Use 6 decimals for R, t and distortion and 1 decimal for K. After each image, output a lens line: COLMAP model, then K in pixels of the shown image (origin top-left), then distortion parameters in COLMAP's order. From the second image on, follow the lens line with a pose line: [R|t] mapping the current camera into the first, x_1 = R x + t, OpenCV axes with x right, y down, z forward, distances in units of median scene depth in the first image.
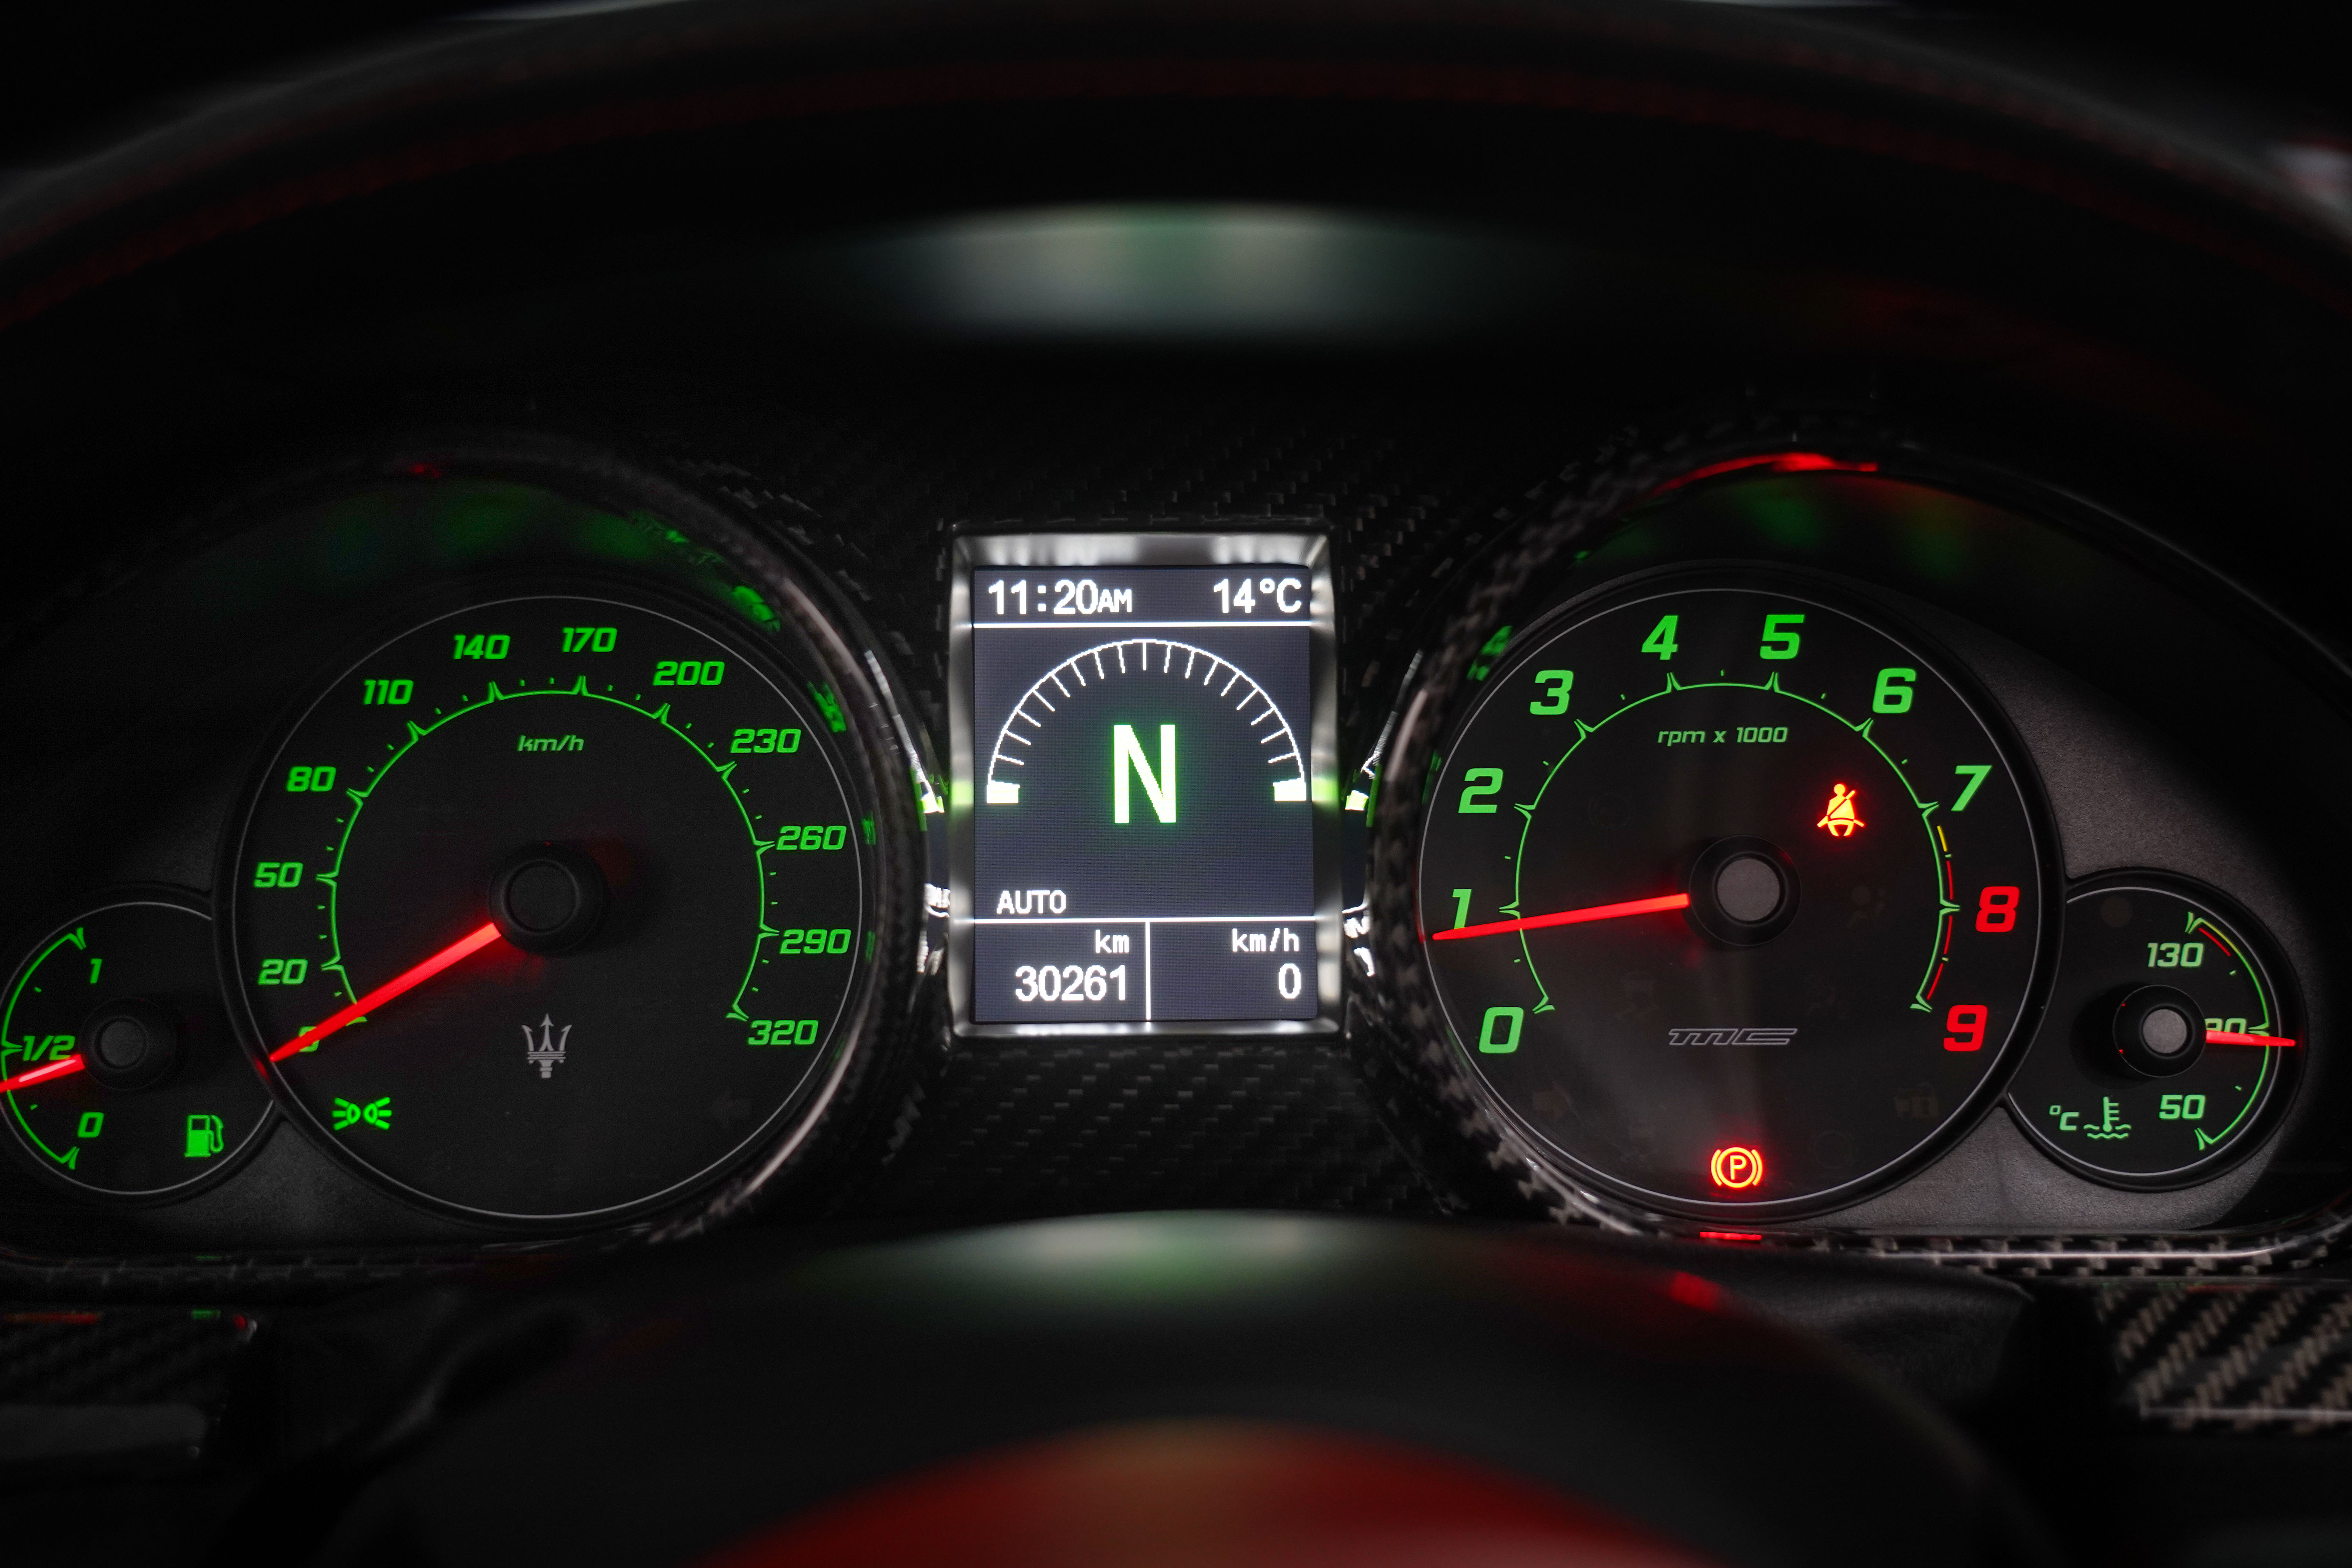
lens RADIAL K [[2776.4, 0, 1178.2], [0, 2776.4, 784.1], [0, 0, 1]] dist [-0.010743, 0.000000]
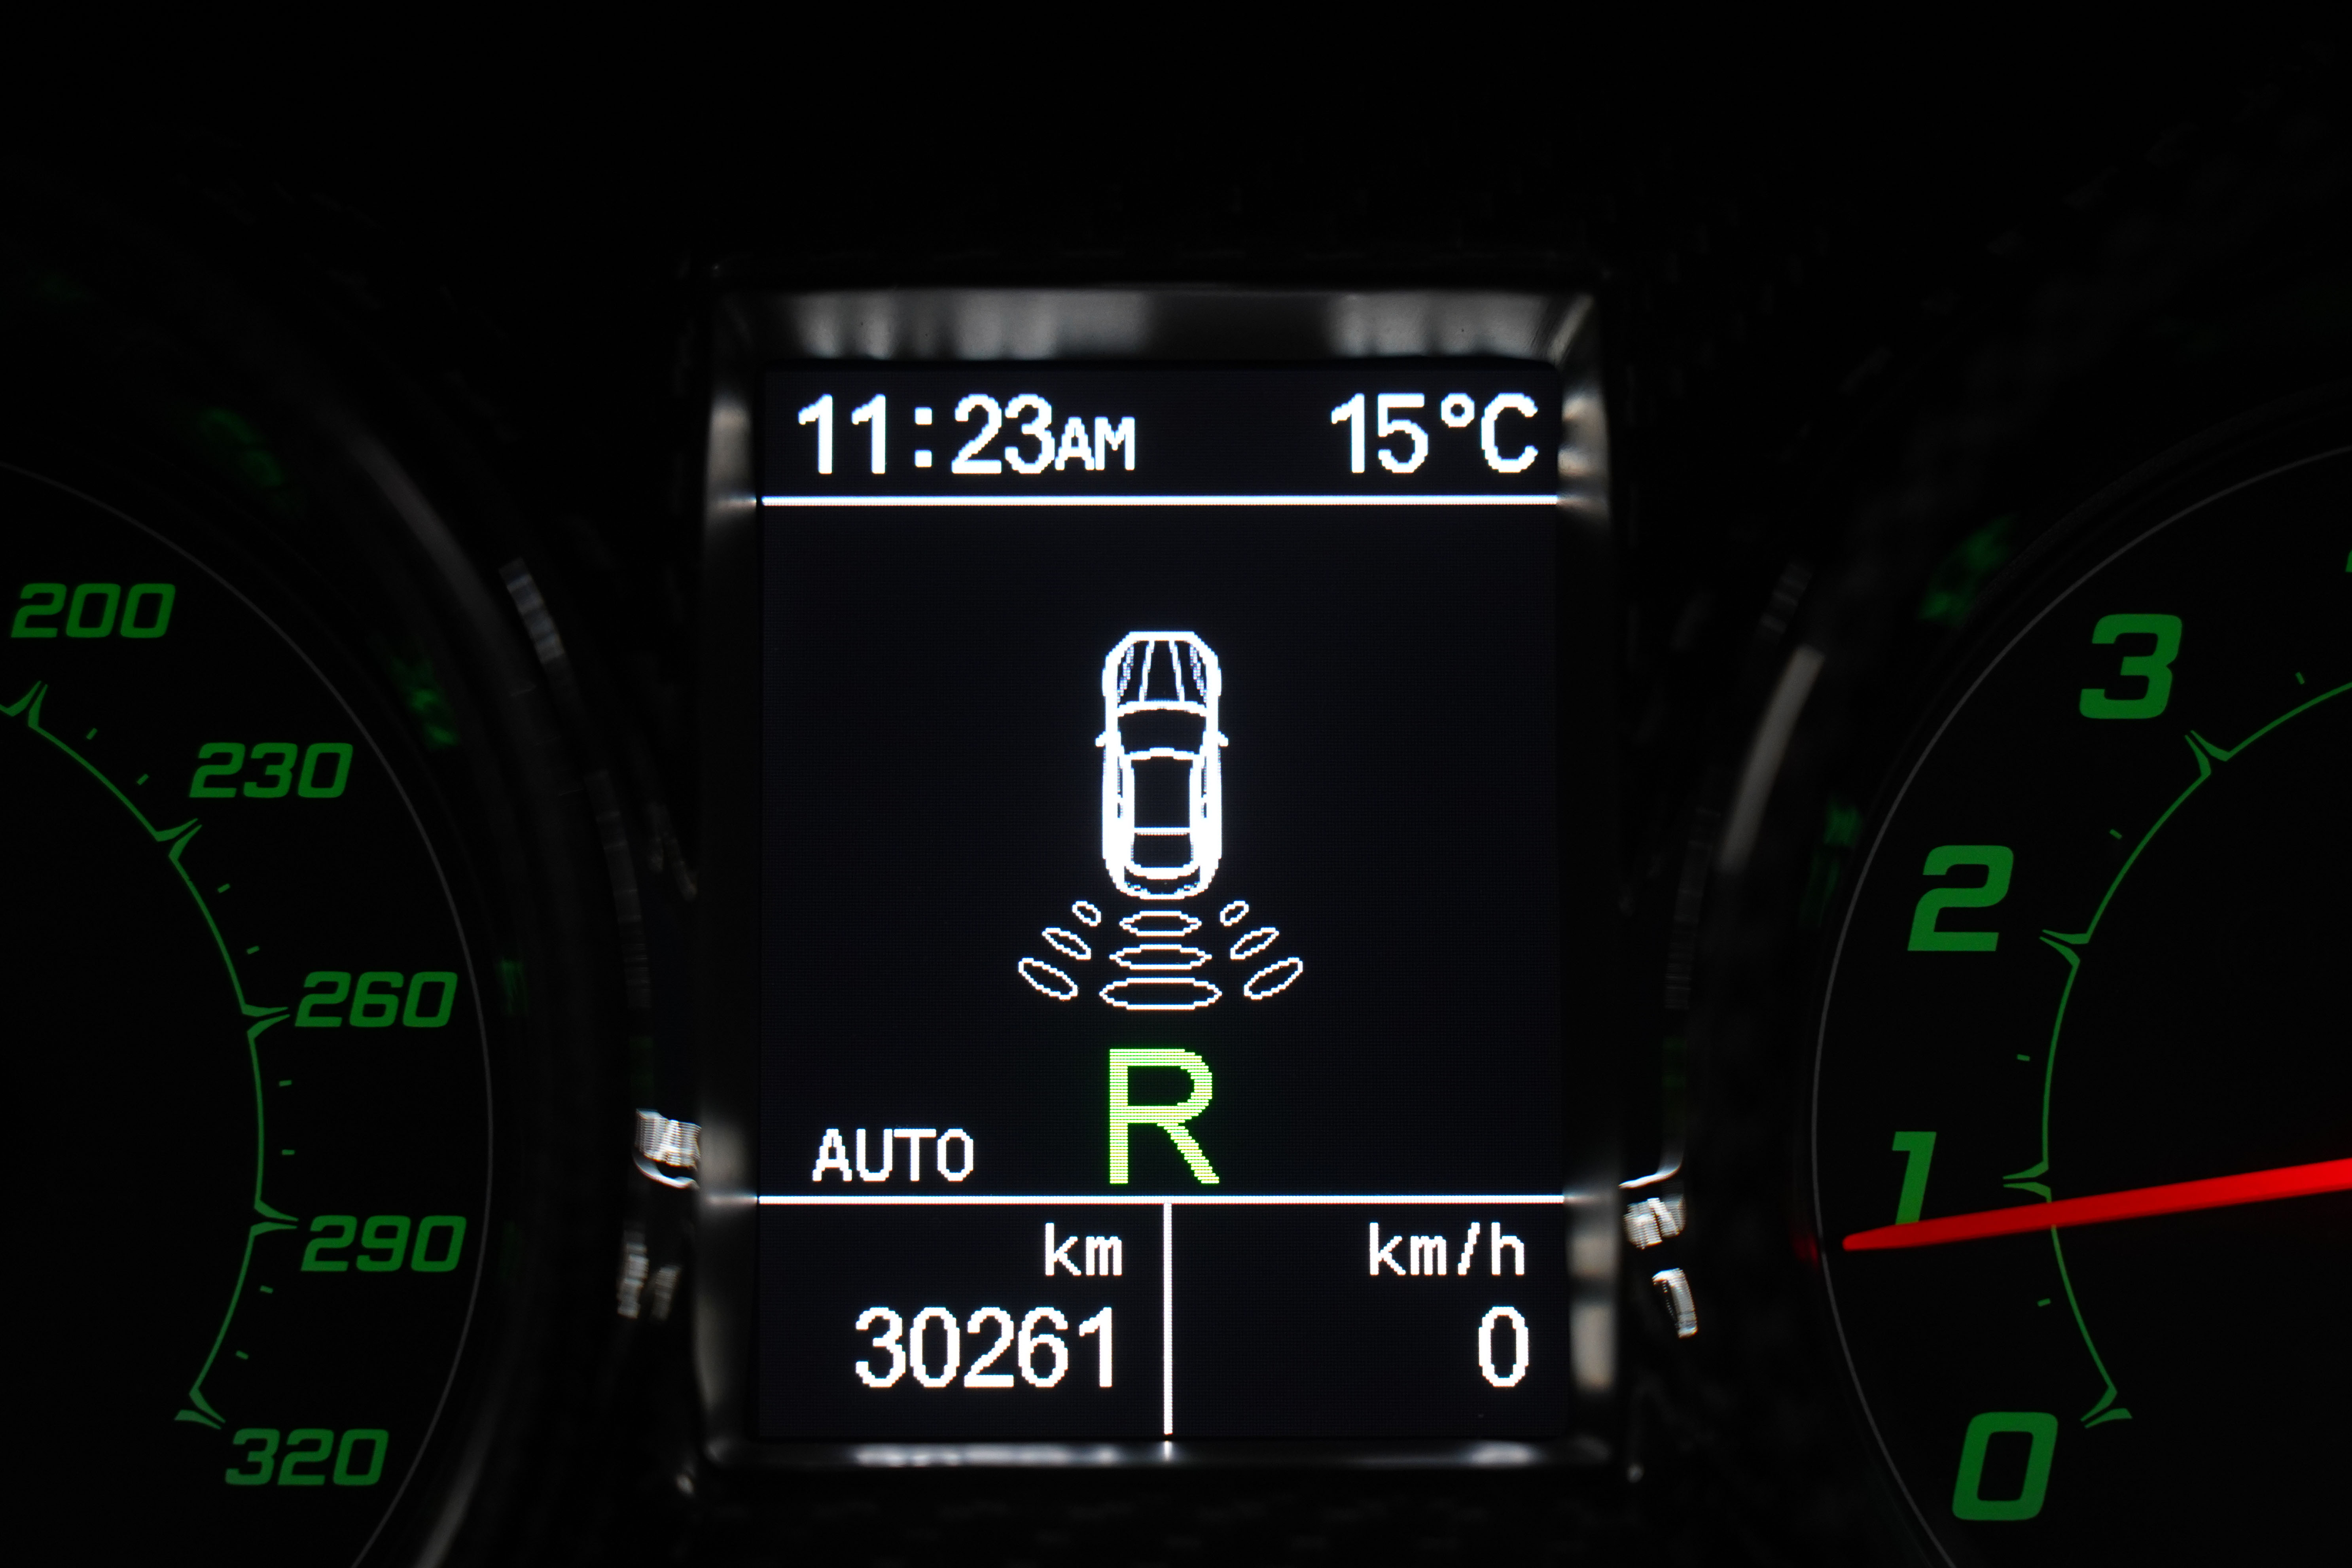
lens RADIAL K [[7278.0, 0, 1171.9], [0, 7278.0, 786.8], [0, 0, 1]] dist [-0.083286, 0.000000]
pose [[0.999692, 0.005742, -0.024162, 0.016213], [-0.006118, 0.999860, -0.015552, 0.003403], [0.024070, 0.015695, 0.999587, -0.108977]]
